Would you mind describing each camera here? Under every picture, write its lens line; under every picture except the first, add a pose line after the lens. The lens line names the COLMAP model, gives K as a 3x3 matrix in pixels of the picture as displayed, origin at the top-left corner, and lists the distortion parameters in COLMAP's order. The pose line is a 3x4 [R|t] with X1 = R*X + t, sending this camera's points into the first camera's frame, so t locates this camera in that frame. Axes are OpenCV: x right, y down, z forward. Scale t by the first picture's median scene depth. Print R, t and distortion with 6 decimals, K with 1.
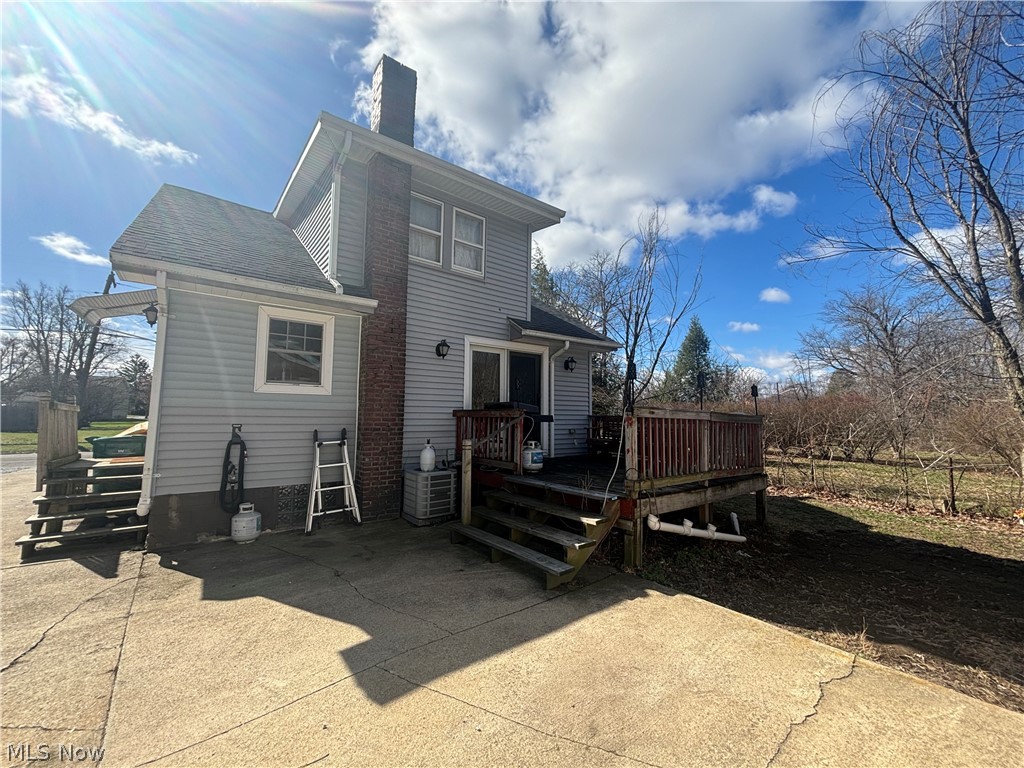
lens RADIAL K [[413.0, 0, 507.8], [0, 413.0, 369.7], [0, 0, 1]] dist [-0.000706, -0.000173]
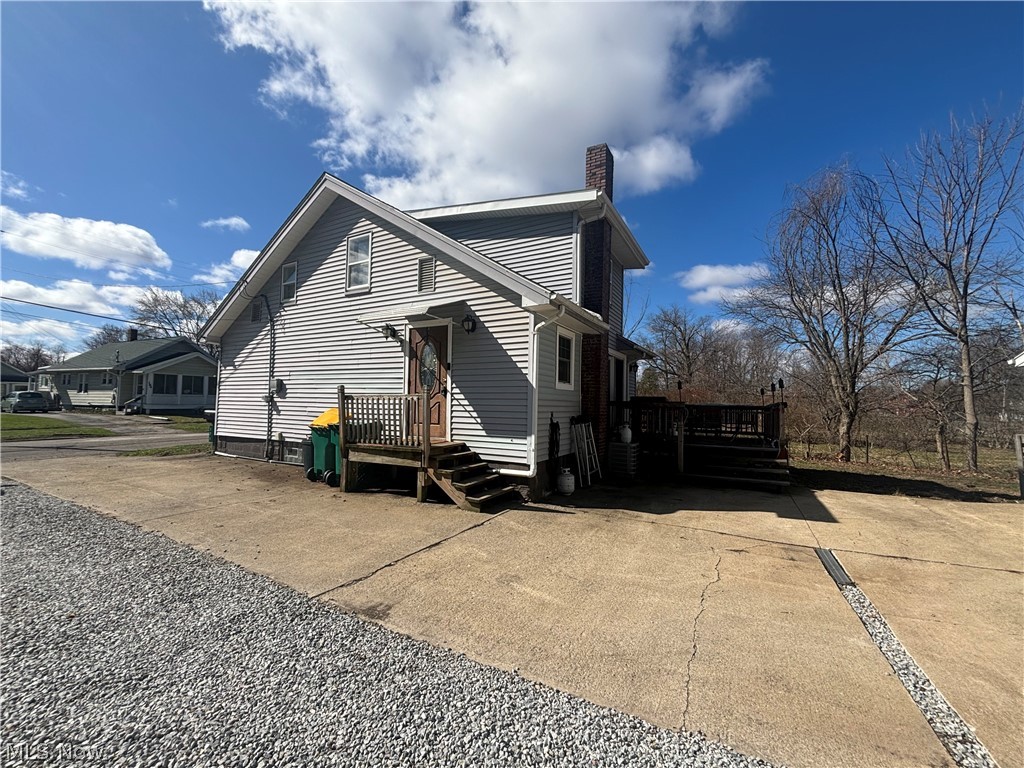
lens RADIAL K [[412.8, 0, 509.7], [0, 412.8, 385.0], [0, 0, 1]] dist [0.000973, -0.000392]
pose [[0.906868, 0.029904, 0.420352, -1.658501], [-0.066457, 0.995146, 0.072579, -0.059299], [-0.416141, -0.093755, 0.904454, -0.218399]]
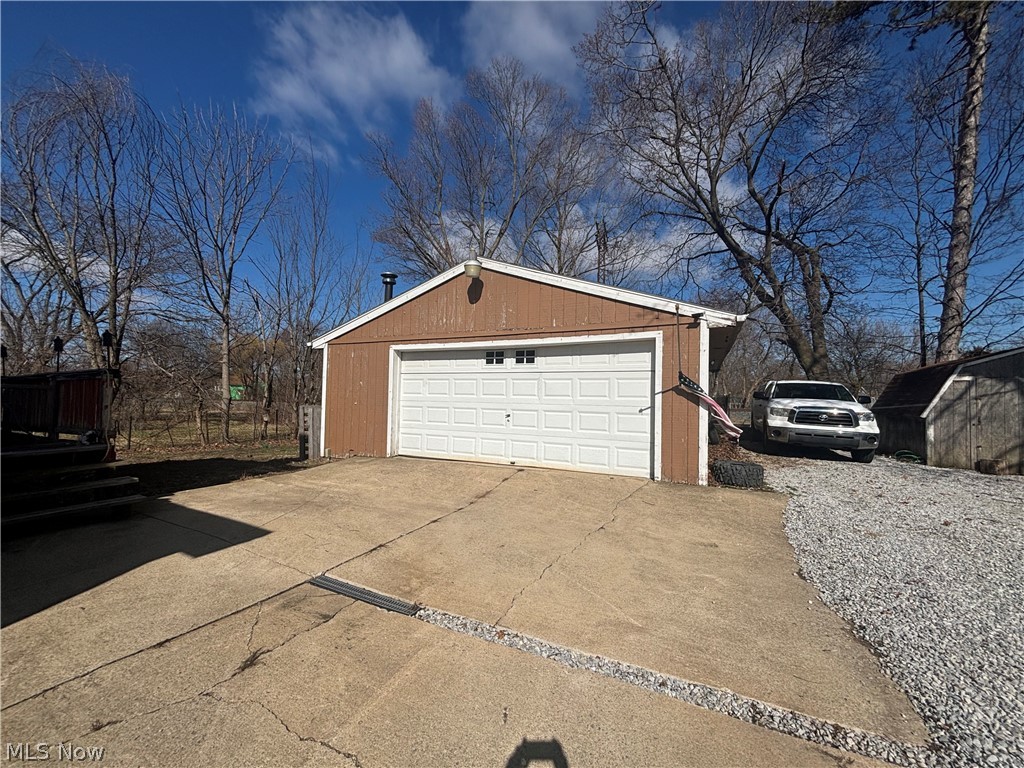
lens RADIAL K [[412.8, 0, 509.7], [0, 412.8, 385.0], [0, 0, 1]] dist [0.000973, -0.000392]
pose [[-0.434517, 0.015123, 0.900536, -1.265077], [-0.131010, 0.988164, -0.079808, 0.065523], [-0.891084, -0.152657, -0.427393, 0.463082]]
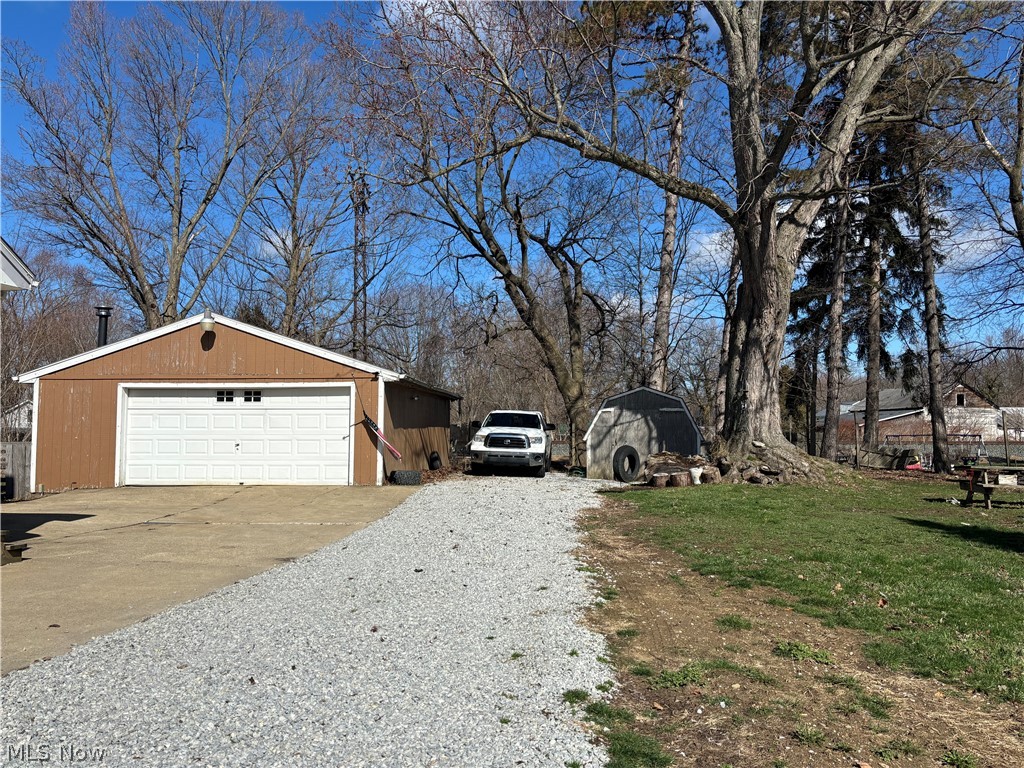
lens RADIAL K [[773.5, 0, 543.4], [0, 773.5, 388.3], [0, 0, 1]] dist [-0.004507, -0.006081]
pose [[-0.764533, 0.031061, 0.643836, -3.389064], [-0.083542, 0.985639, -0.146753, 0.216388], [-0.639148, -0.165984, -0.750959, 1.689538]]
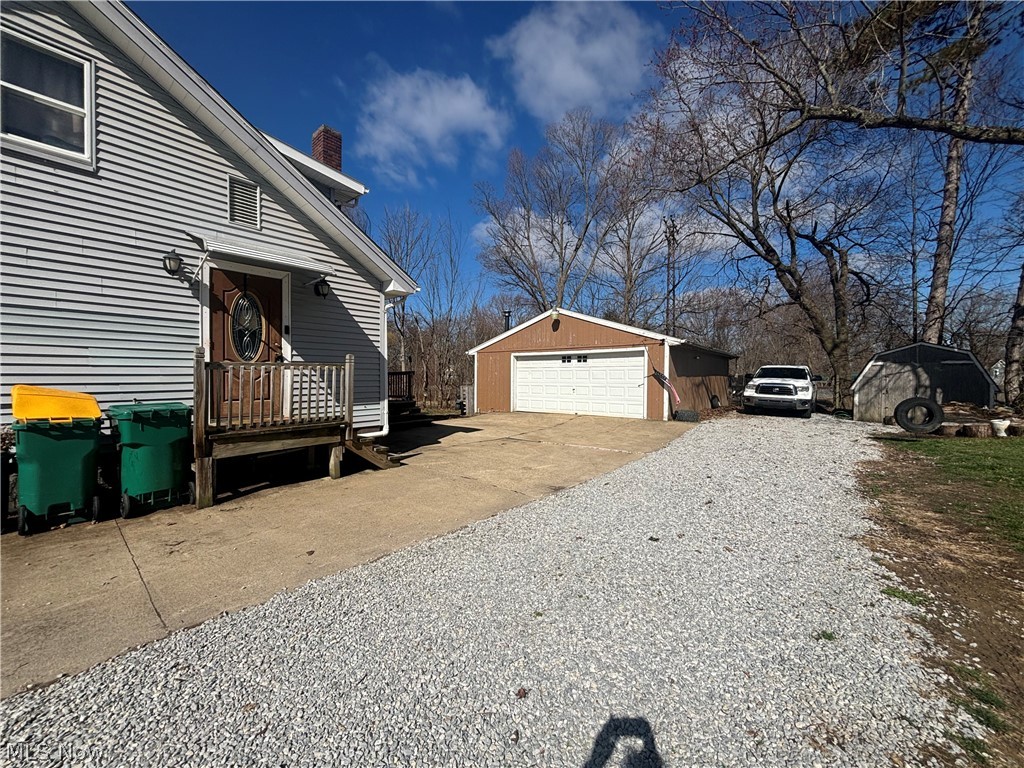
lens RADIAL K [[412.8, 0, 509.7], [0, 412.8, 385.0], [0, 0, 1]] dist [0.000973, -0.000392]
pose [[-0.244518, -0.021843, 0.969399, -2.788210], [-0.124341, 0.992199, -0.009006, 0.113989], [-0.961639, -0.122738, -0.245327, 1.025500]]
